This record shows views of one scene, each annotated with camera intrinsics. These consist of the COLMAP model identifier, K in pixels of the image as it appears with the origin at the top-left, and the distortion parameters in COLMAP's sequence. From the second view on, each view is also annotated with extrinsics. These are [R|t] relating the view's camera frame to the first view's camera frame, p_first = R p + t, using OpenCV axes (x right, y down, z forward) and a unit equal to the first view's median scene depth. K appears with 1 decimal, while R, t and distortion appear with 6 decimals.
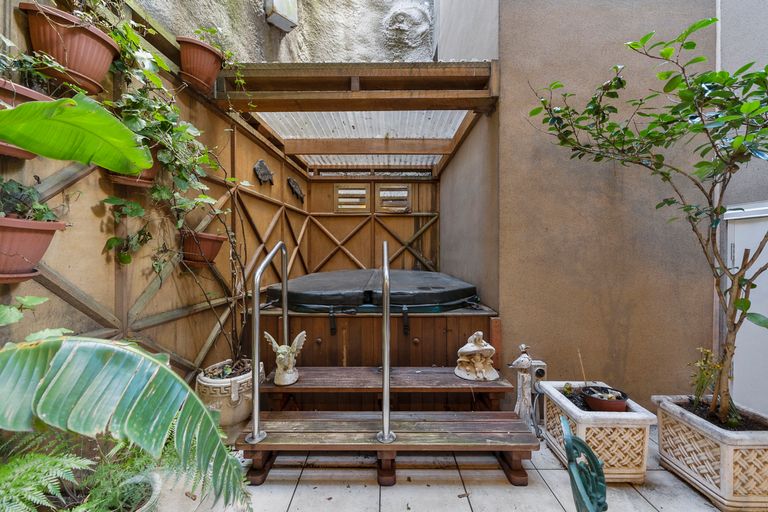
lens RADIAL K [[307.9, 0, 384.0], [0, 307.9, 256.0], [0, 0, 1]] dist [-0.000815, 0.000054]
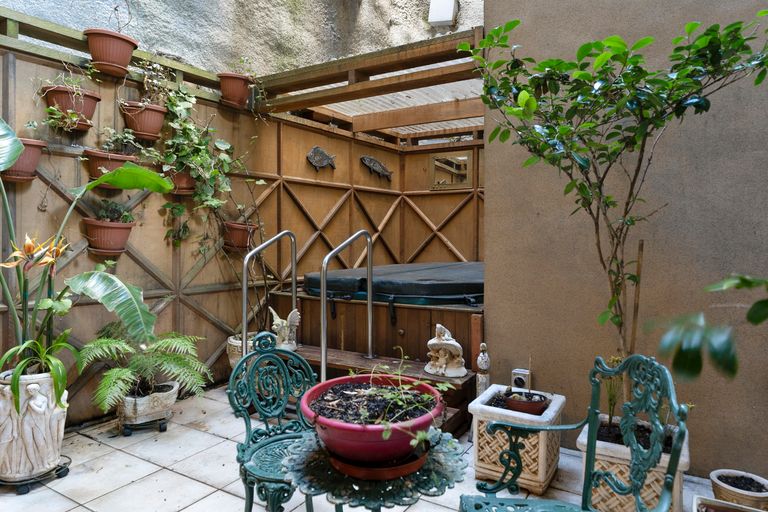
lens RADIAL K [[498.5, 0, 384.0], [0, 498.5, 246.9], [0, 0, 1]] dist [0.000533, -0.000324]
pose [[0.858039, 0.013950, -0.513396, 0.853760], [-0.012125, 0.999903, 0.006905, -0.002986], [0.513442, 0.000300, 0.858124, -0.371939]]
